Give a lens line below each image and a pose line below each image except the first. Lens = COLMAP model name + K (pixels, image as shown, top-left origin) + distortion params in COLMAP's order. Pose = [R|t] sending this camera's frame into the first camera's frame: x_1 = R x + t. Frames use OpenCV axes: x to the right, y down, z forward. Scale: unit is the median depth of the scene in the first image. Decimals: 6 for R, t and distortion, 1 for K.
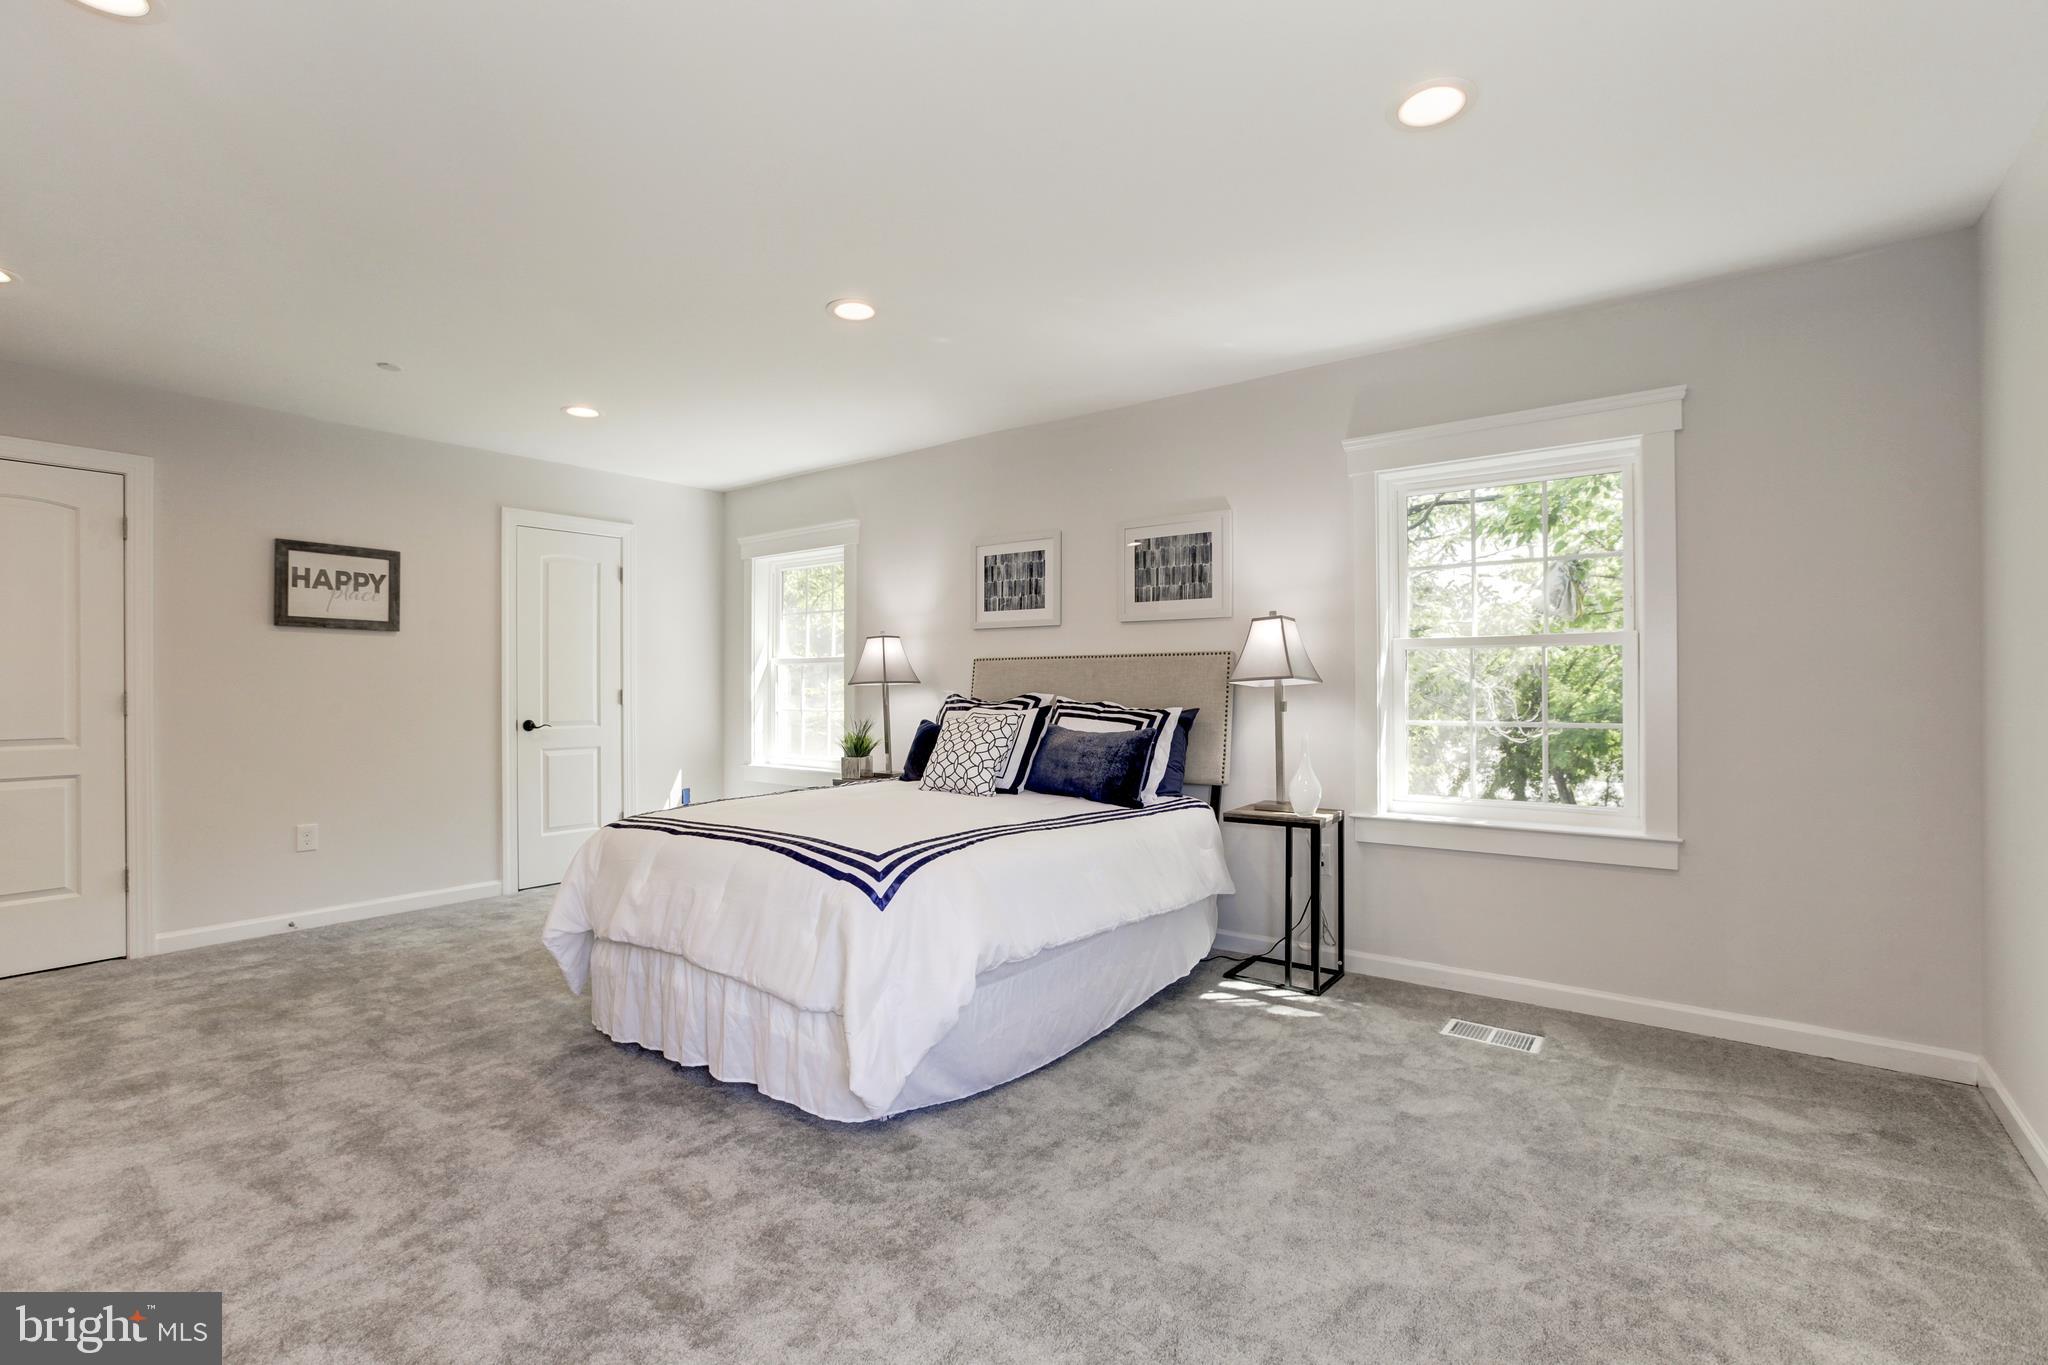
lens RADIAL K [[946.5, 0, 1030.1], [0, 946.5, 676.0], [0, 0, 1]] dist [-0.001210, 0.000090]
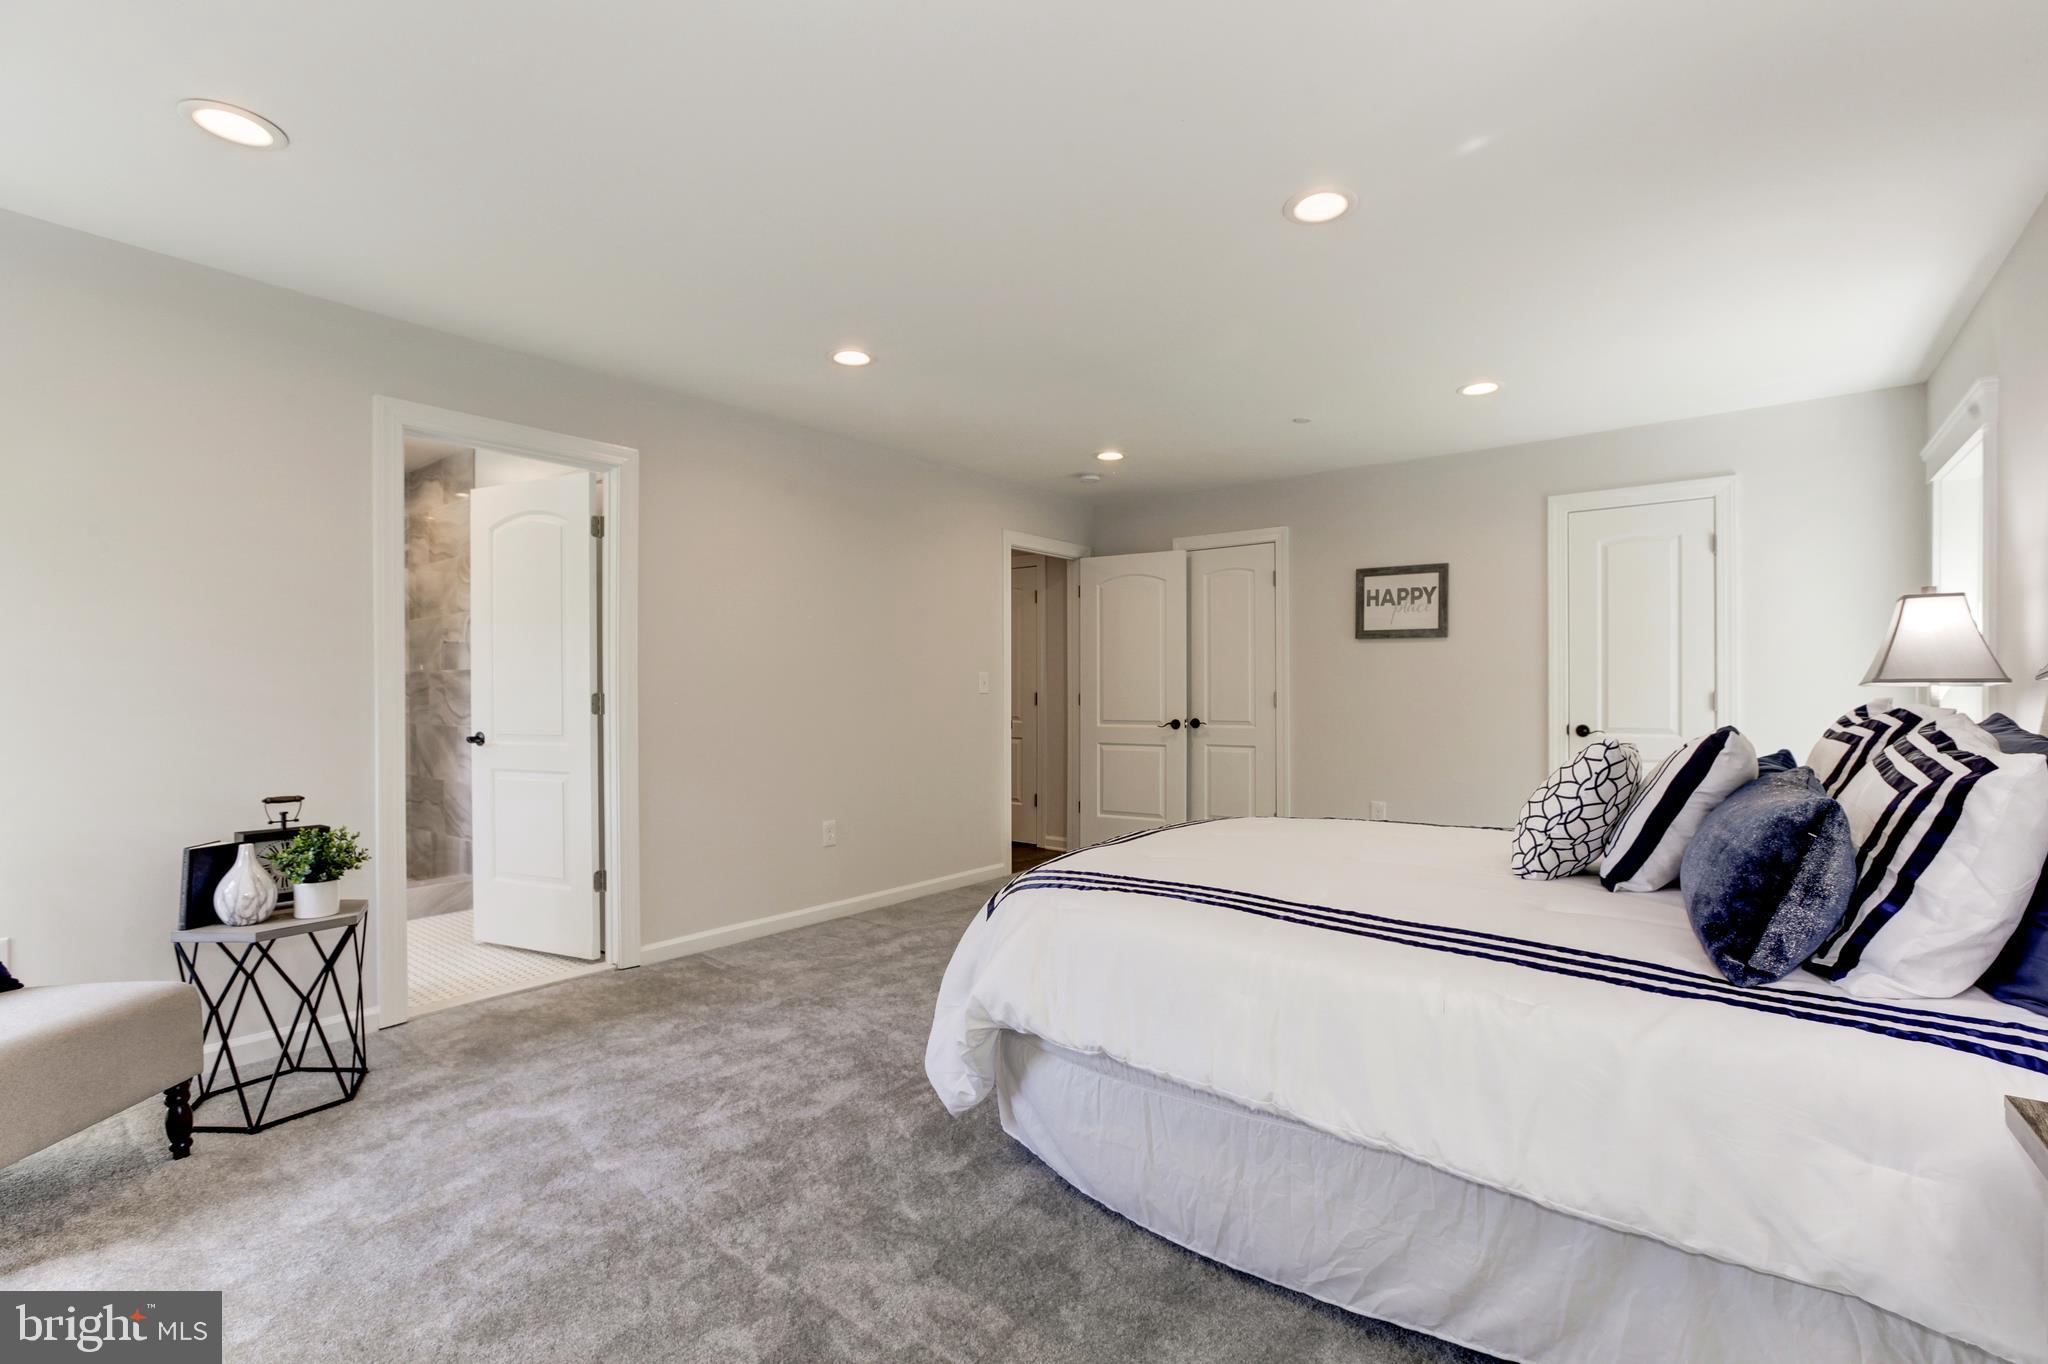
lens RADIAL K [[946.5, 0, 1032.1], [0, 946.5, 681.9], [0, 0, 1]] dist [-0.001210, 0.000090]
pose [[-0.009642, -0.002580, -0.999950, 0.431381], [0.014725, 0.999888, -0.002722, 0.000343], [0.999845, -0.014750, -0.009603, 0.550445]]
